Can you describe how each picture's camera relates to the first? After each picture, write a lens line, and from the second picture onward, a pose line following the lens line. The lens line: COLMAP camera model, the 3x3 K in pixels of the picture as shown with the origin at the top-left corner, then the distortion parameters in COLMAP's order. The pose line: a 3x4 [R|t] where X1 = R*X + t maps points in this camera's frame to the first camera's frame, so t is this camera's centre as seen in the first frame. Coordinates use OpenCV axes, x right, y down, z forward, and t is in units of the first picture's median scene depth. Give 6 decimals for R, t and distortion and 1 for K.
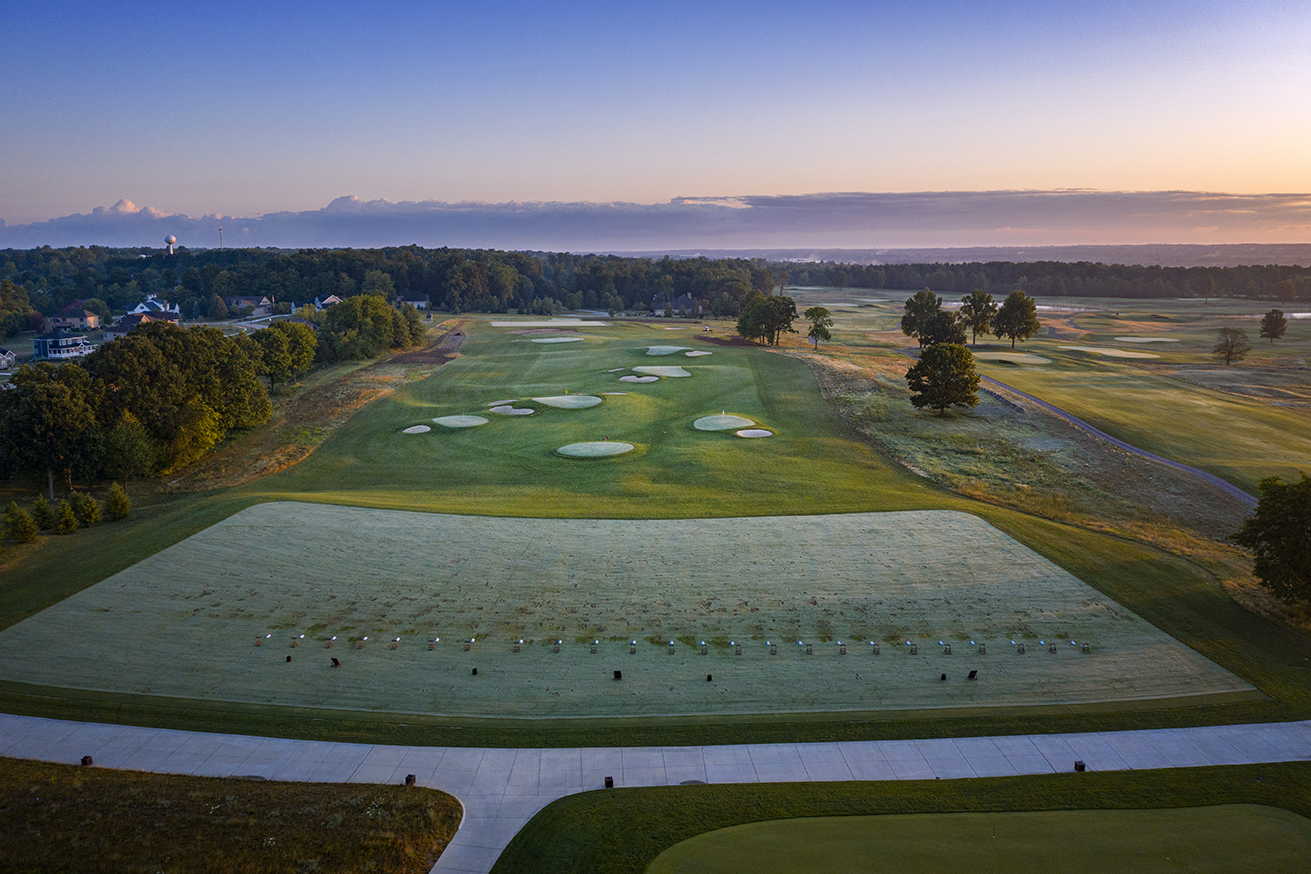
lens RADIAL K [[1053.9, 0, 654.6], [0, 1053.9, 438.8], [0, 0, 1]] dist [-0.012388, 0.006167]
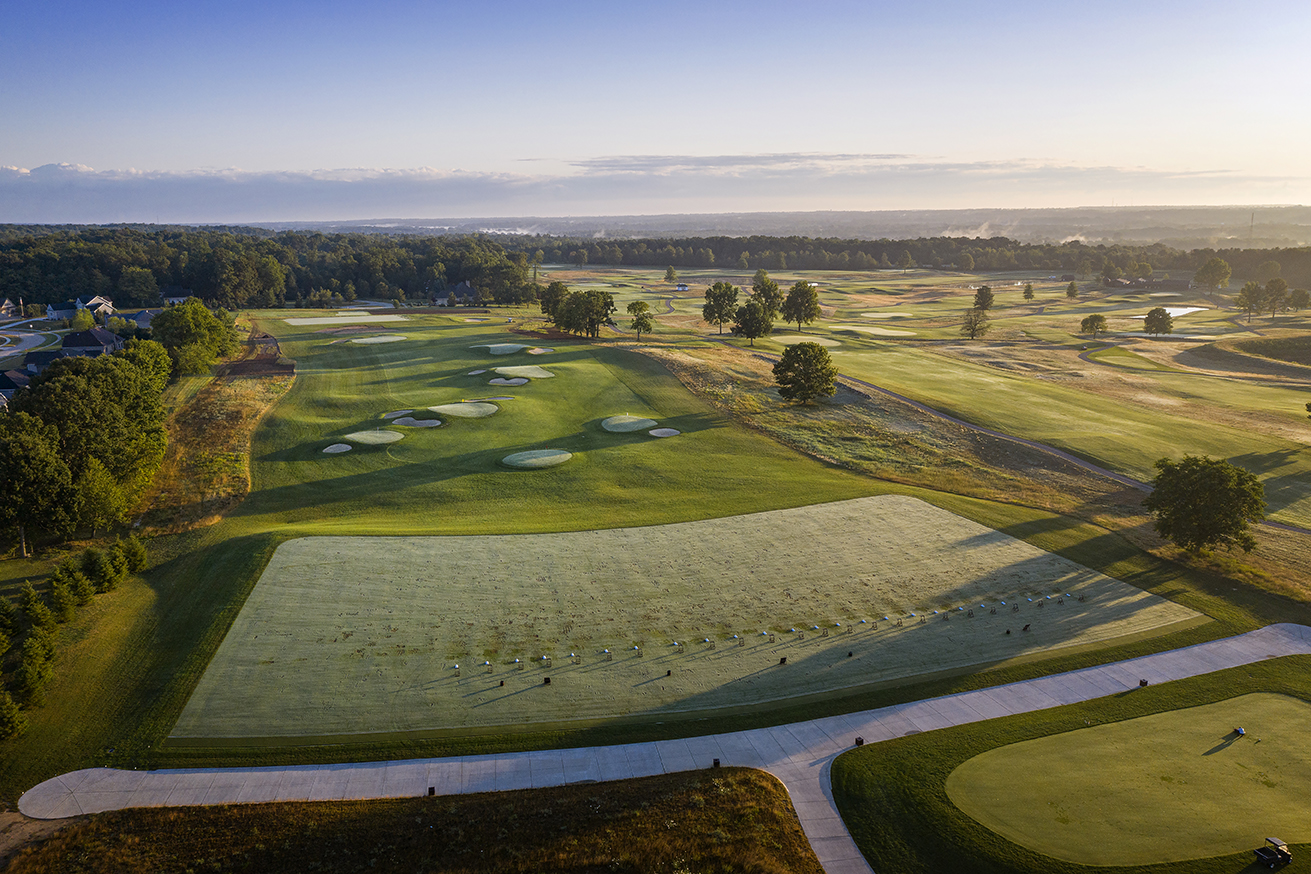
lens RADIAL K [[1053.9, 0, 656.2], [0, 1053.9, 434.7], [0, 0, 1]] dist [-0.012388, 0.006167]
pose [[0.957246, -0.065281, 0.281812, -0.197819], [0.057332, 0.997692, 0.036373, -0.038042], [-0.283536, -0.018661, 0.958780, -0.059647]]
